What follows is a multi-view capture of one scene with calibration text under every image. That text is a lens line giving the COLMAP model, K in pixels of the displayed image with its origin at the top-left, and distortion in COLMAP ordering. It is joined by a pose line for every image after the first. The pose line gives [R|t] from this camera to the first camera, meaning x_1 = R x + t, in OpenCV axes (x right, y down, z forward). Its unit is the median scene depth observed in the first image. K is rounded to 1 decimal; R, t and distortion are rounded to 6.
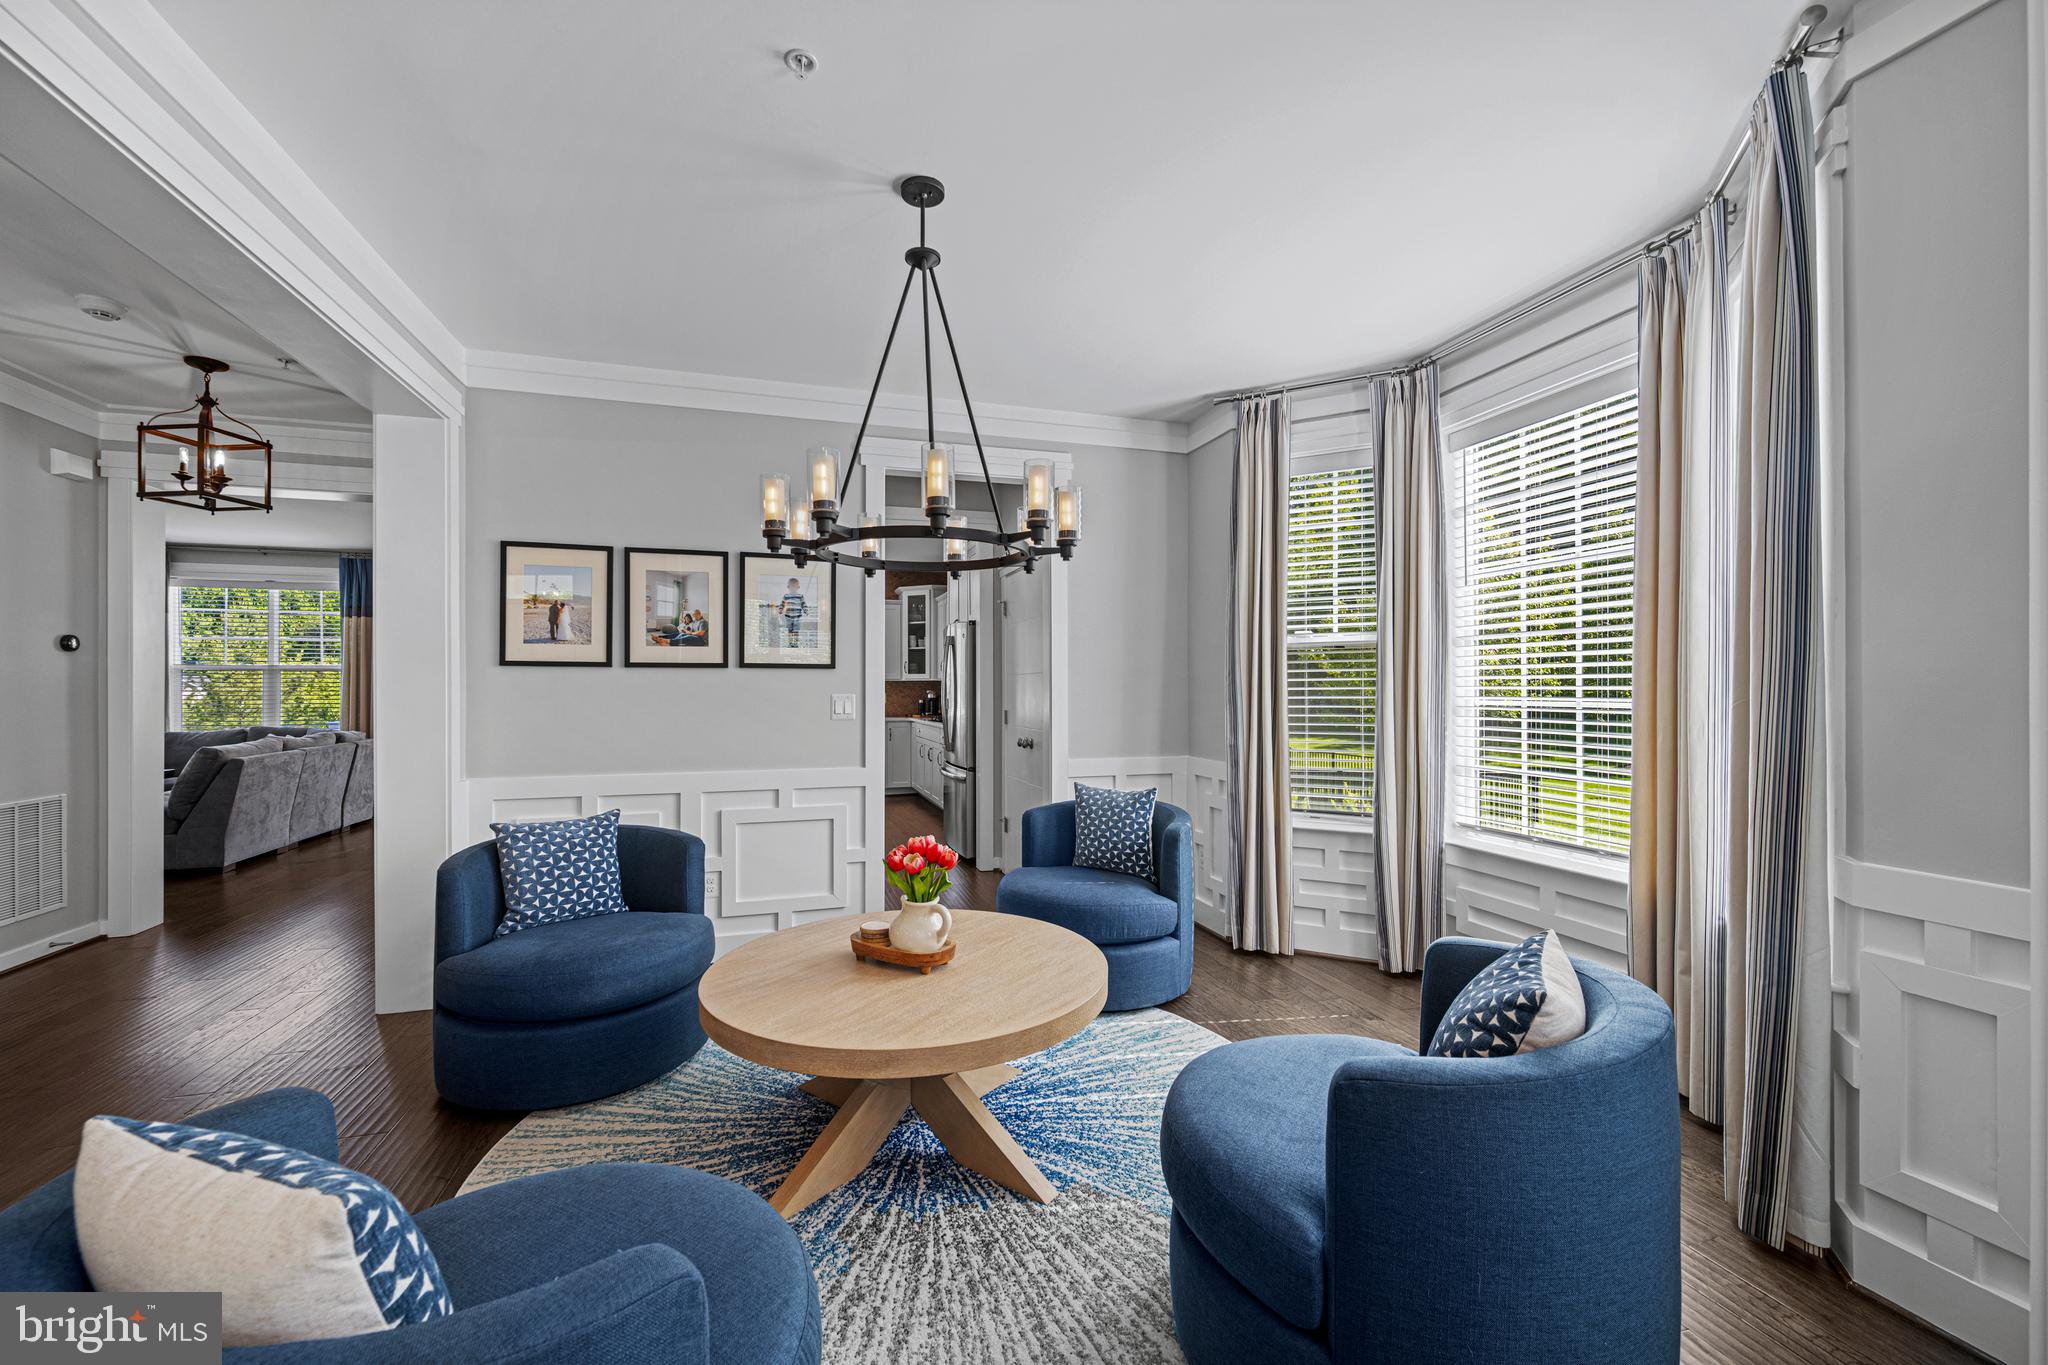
lens RADIAL K [[817.4, 0, 1024.3], [0, 817.4, 689.3], [0, 0, 1]] dist [0.002314, -0.000615]
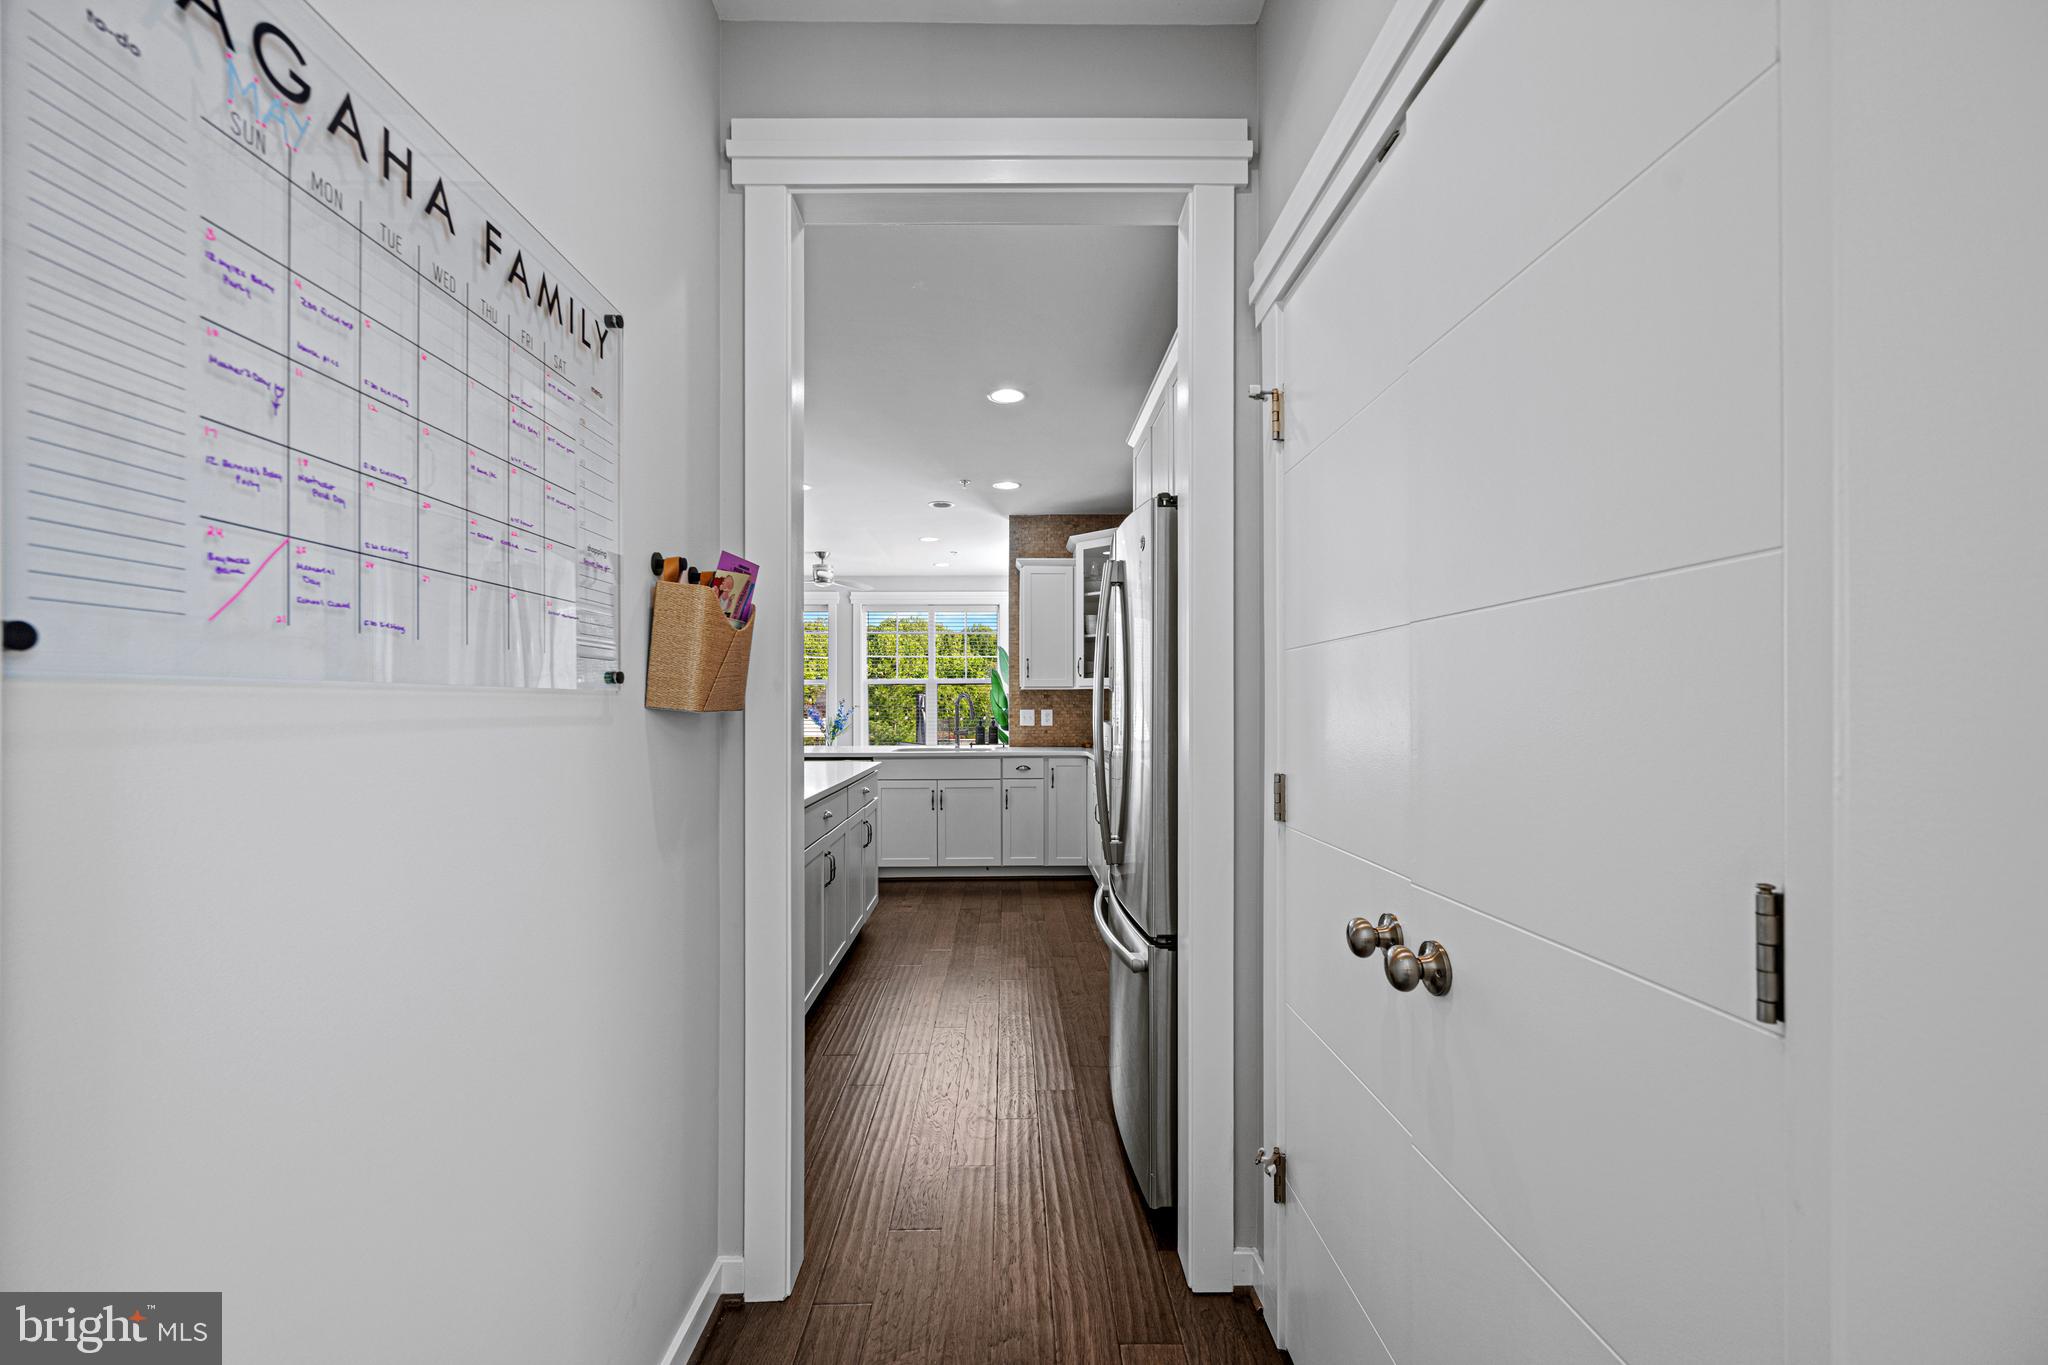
lens RADIAL K [[817.4, 0, 1021.6], [0, 817.4, 694.6], [0, 0, 1]] dist [0.002314, -0.000615]
pose [[0.958326, 0.001681, -0.285673, -0.025561], [-0.006365, 0.999860, -0.015468, 0.001949], [0.285607, 0.016642, 0.958202, 0.666473]]
